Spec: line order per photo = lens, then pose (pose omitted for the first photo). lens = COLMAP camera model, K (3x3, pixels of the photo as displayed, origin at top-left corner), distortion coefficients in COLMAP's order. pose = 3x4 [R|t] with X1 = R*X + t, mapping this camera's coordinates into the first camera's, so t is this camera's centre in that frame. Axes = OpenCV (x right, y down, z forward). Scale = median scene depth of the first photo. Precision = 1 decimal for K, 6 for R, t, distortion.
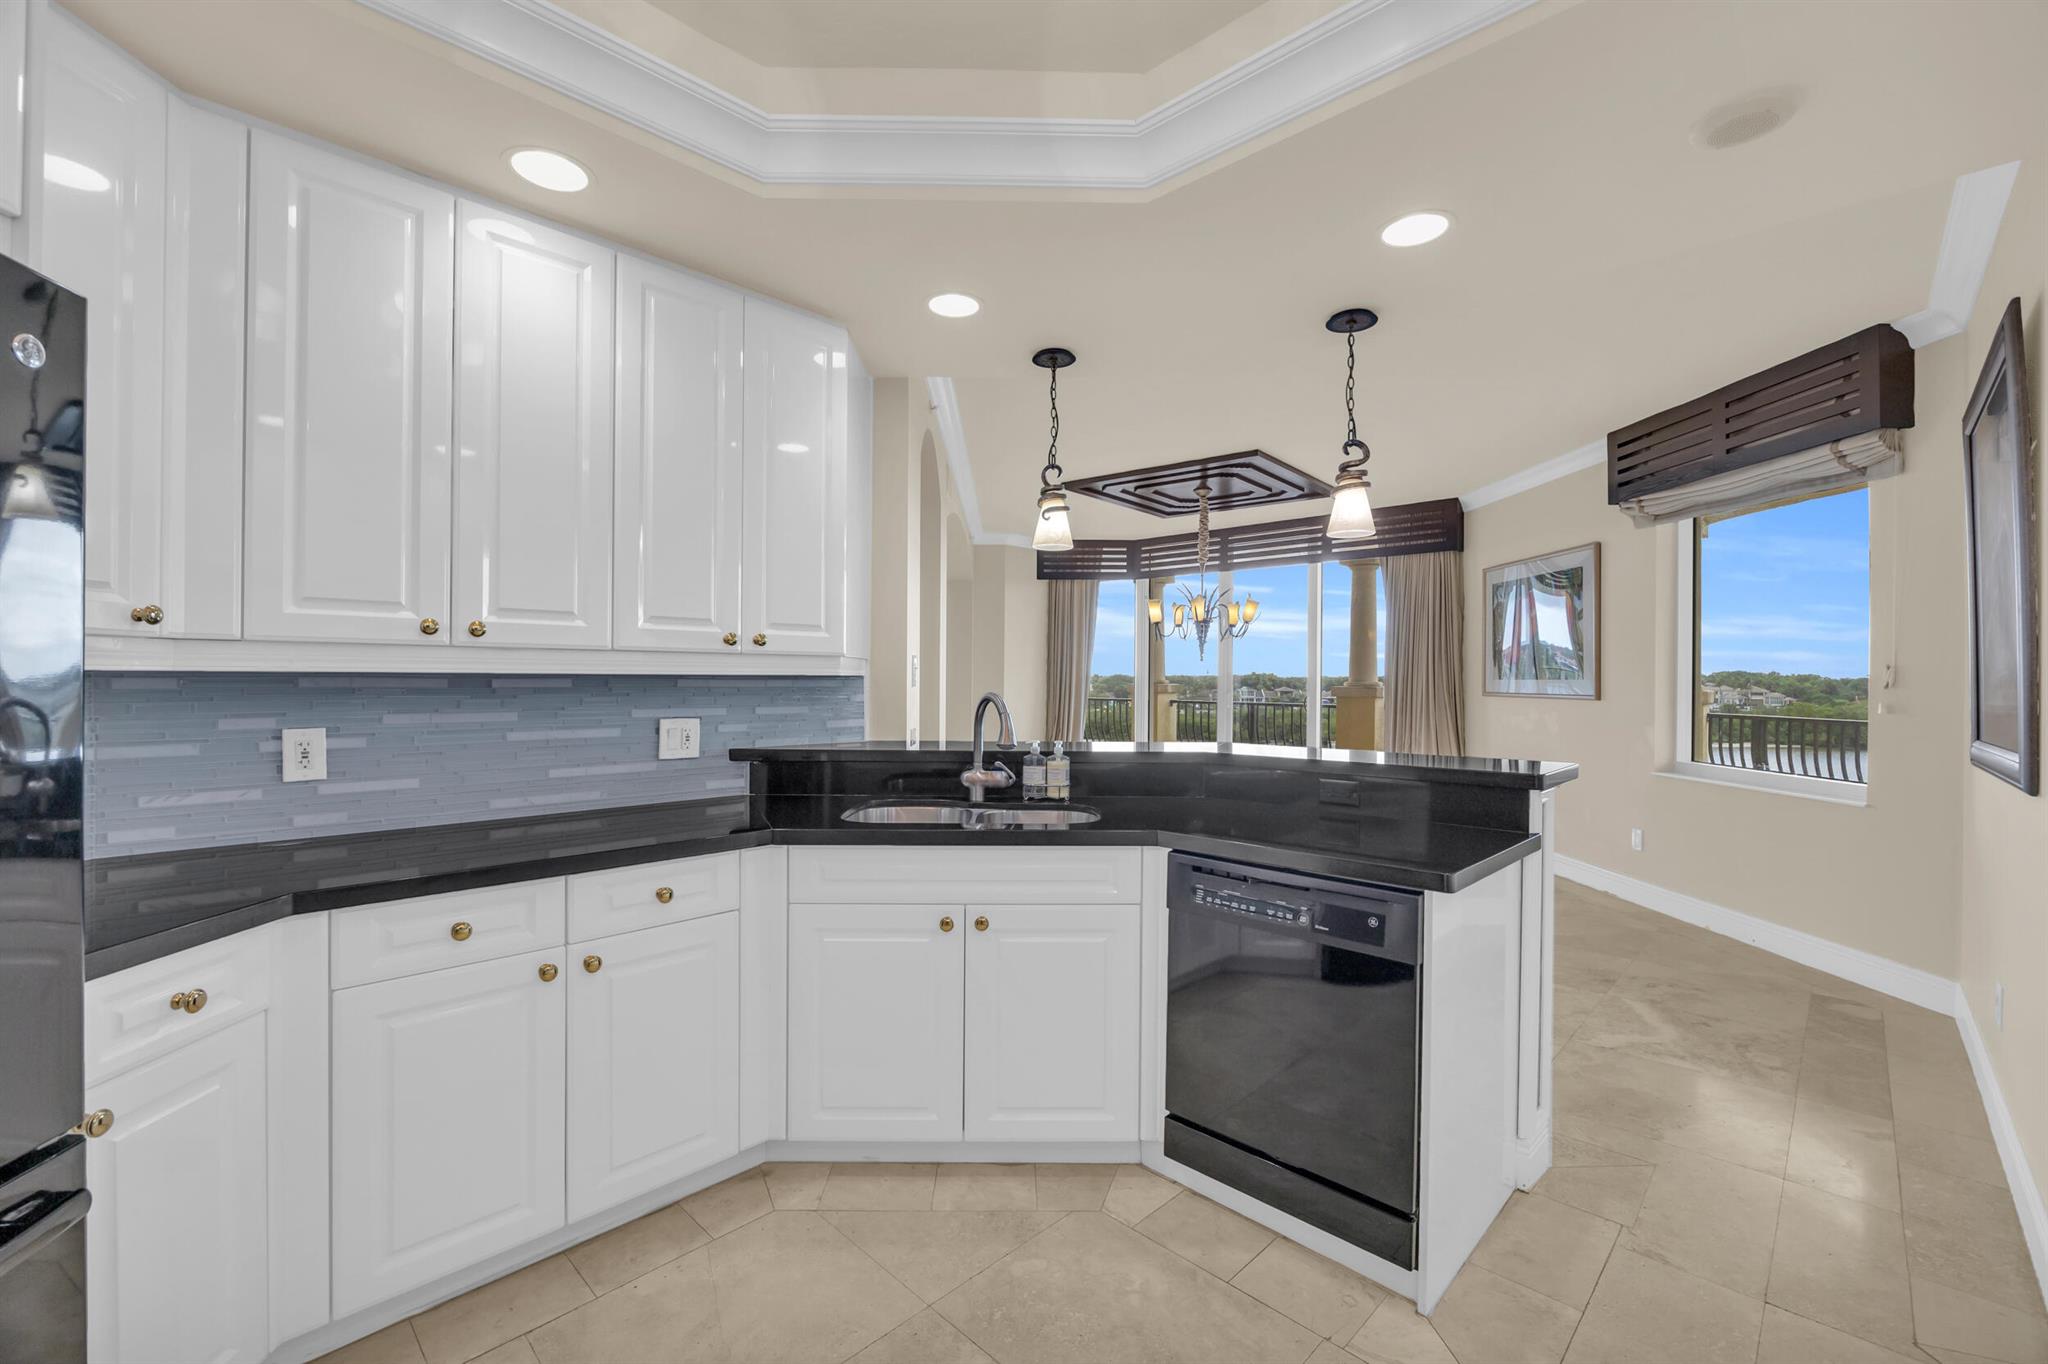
lens RADIAL K [[860.9, 0, 1030.5], [0, 860.9, 679.0], [0, 0, 1]] dist [-0.011677, -0.000144]
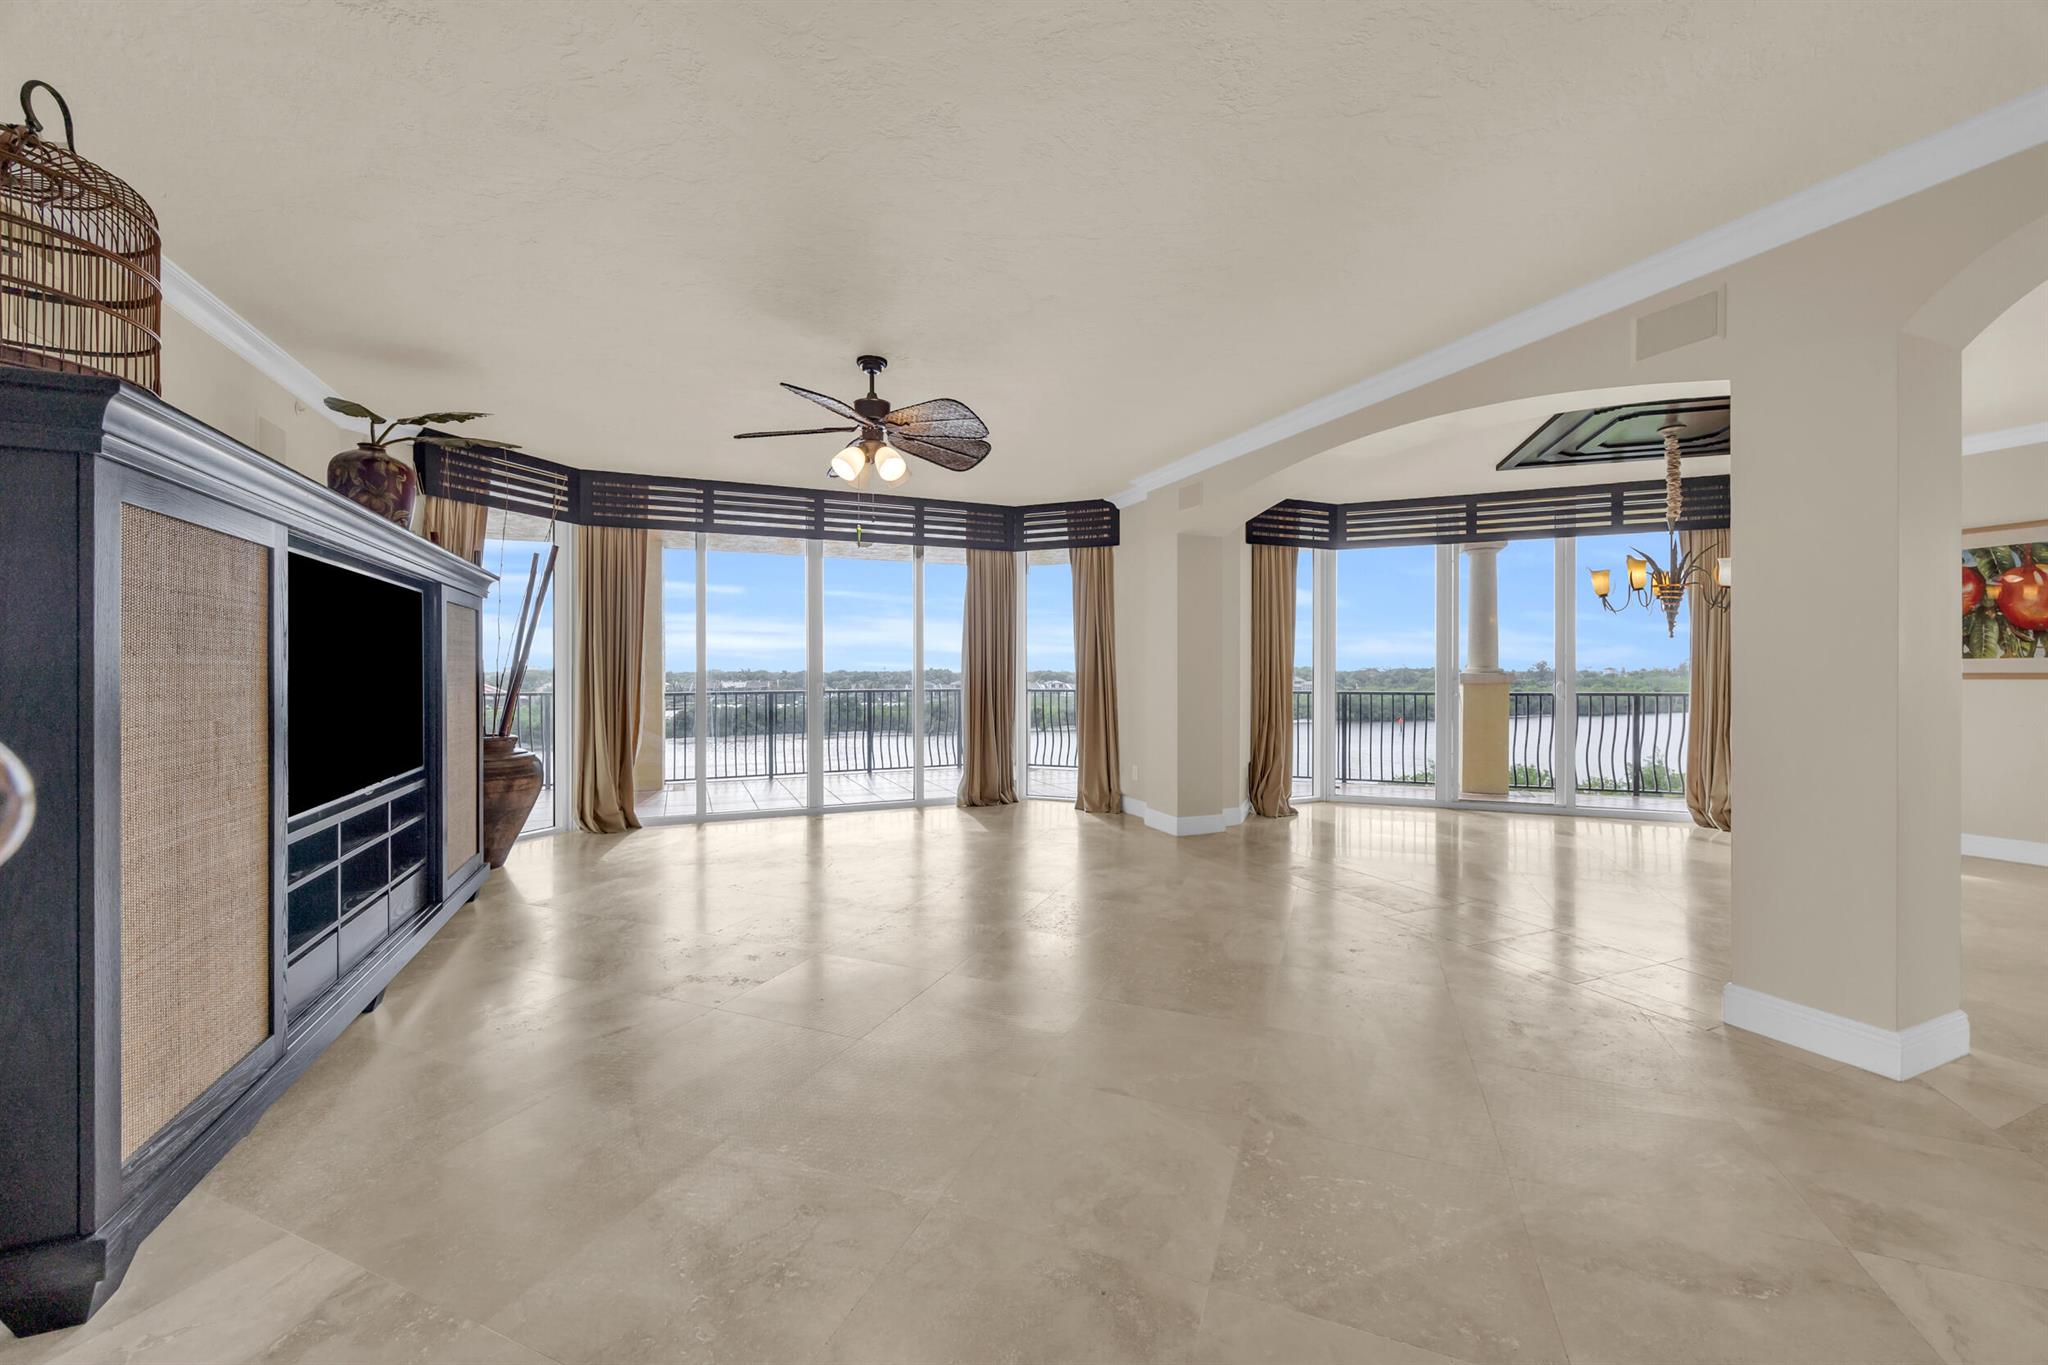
lens RADIAL K [[789.7, 0, 1018.7], [0, 789.7, 672.8], [0, 0, 1]] dist [-0.003178, -0.000574]
pose [[0.928648, -0.007529, 0.370886, -1.268833], [0.008479, 0.999964, -0.000930, 0.015314], [-0.370865, 0.004008, 0.928678, 1.032698]]
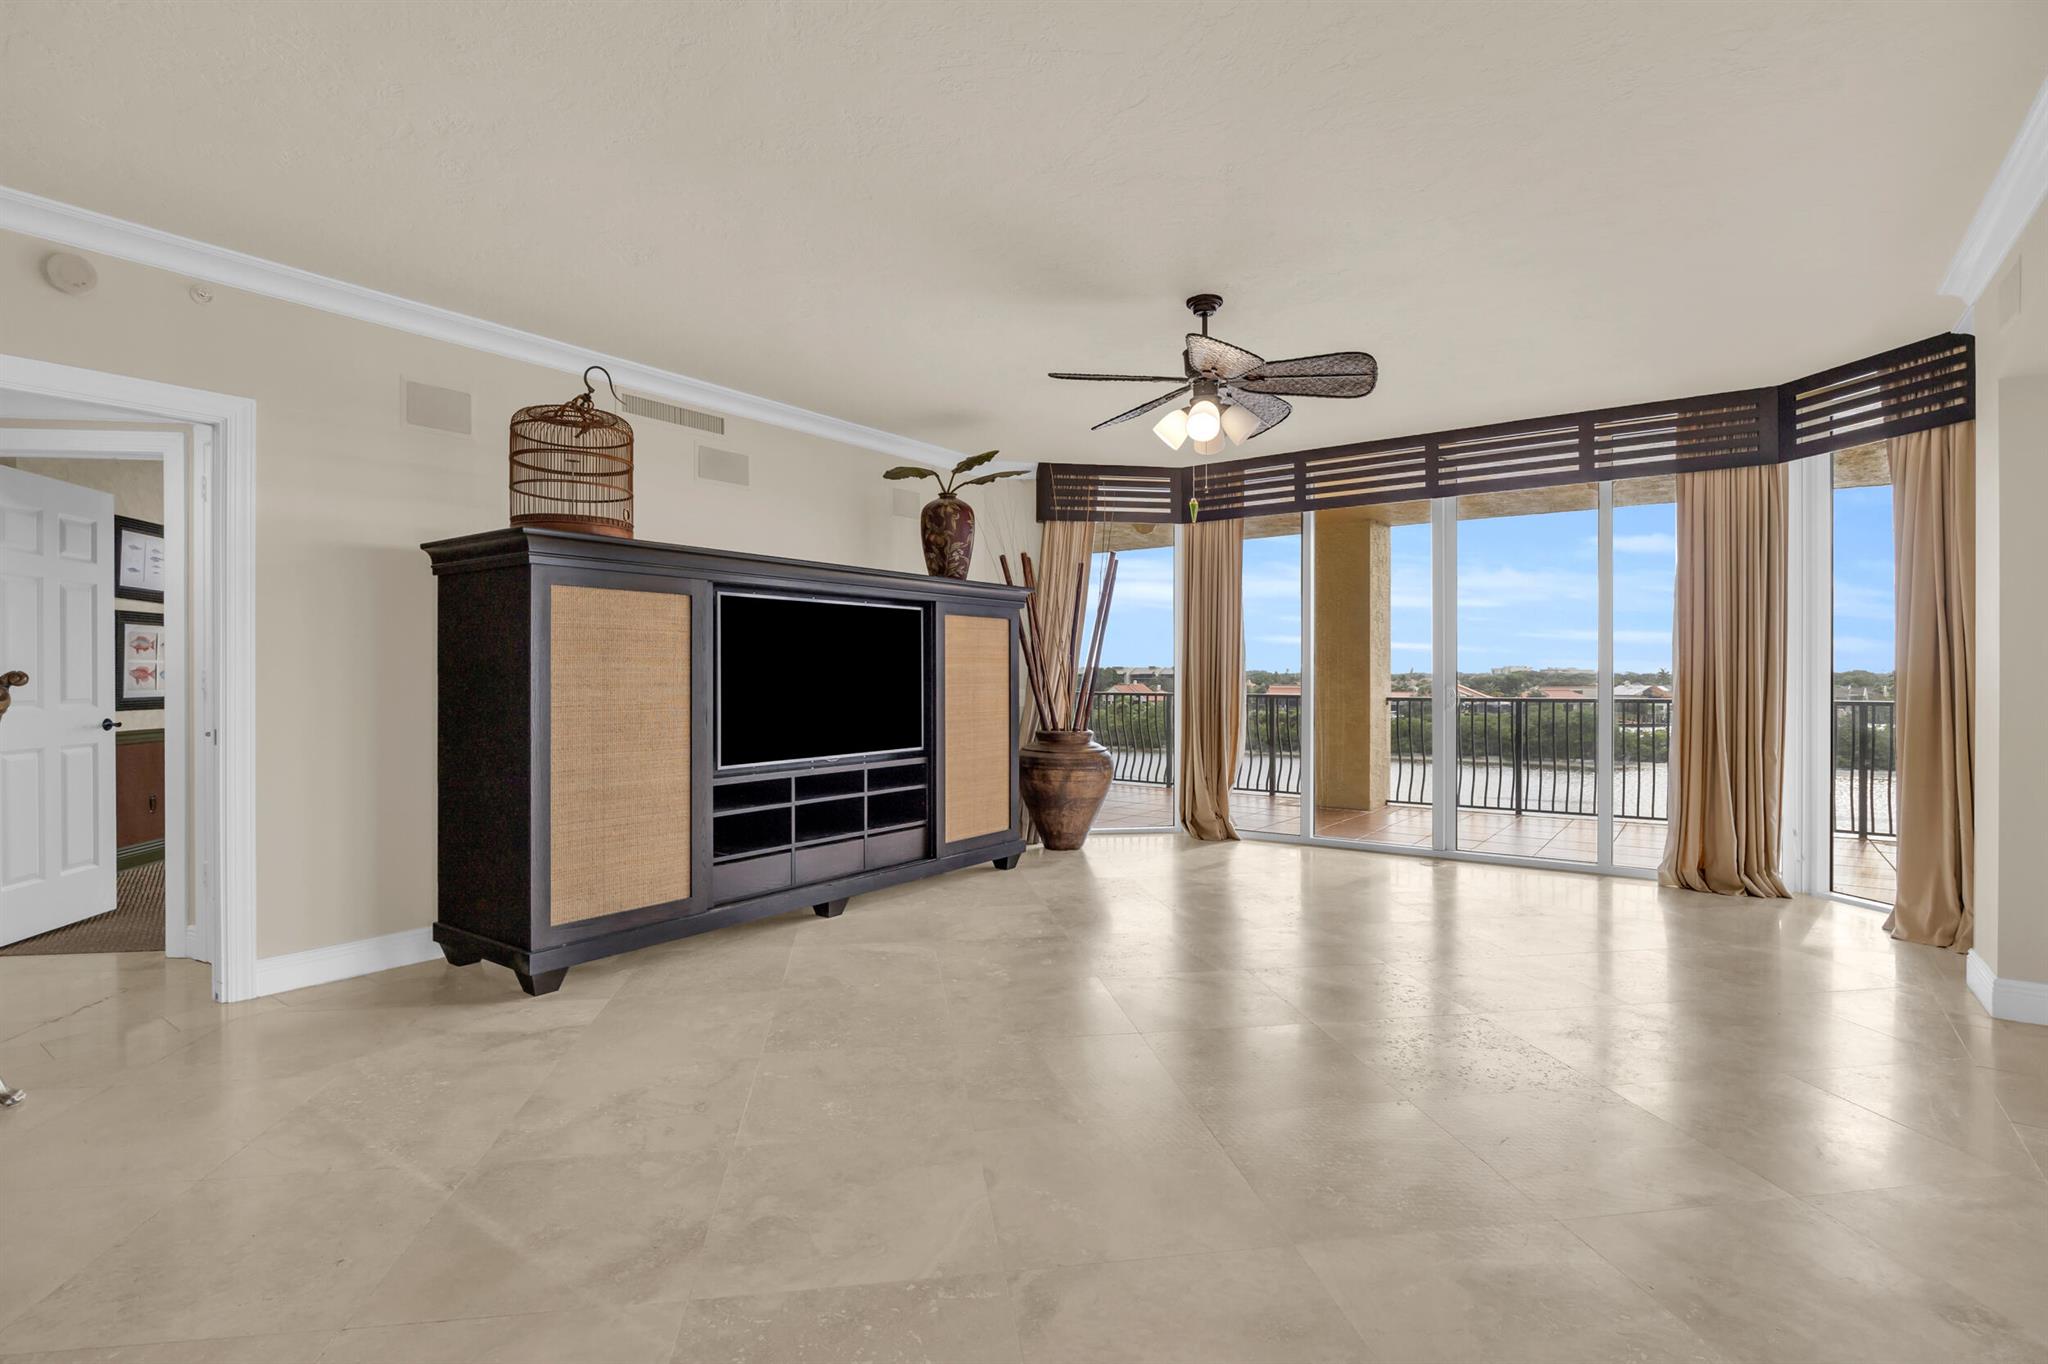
lens RADIAL K [[974.3, 0, 1018.0], [0, 974.3, 678.9], [0, 0, 1]] dist [-0.005113, -0.000543]
pose [[0.795336, -0.004137, -0.606155, -0.500104], [0.003533, 0.999991, -0.002189, 0.020836], [0.606158, -0.000400, 0.795344, 1.094628]]
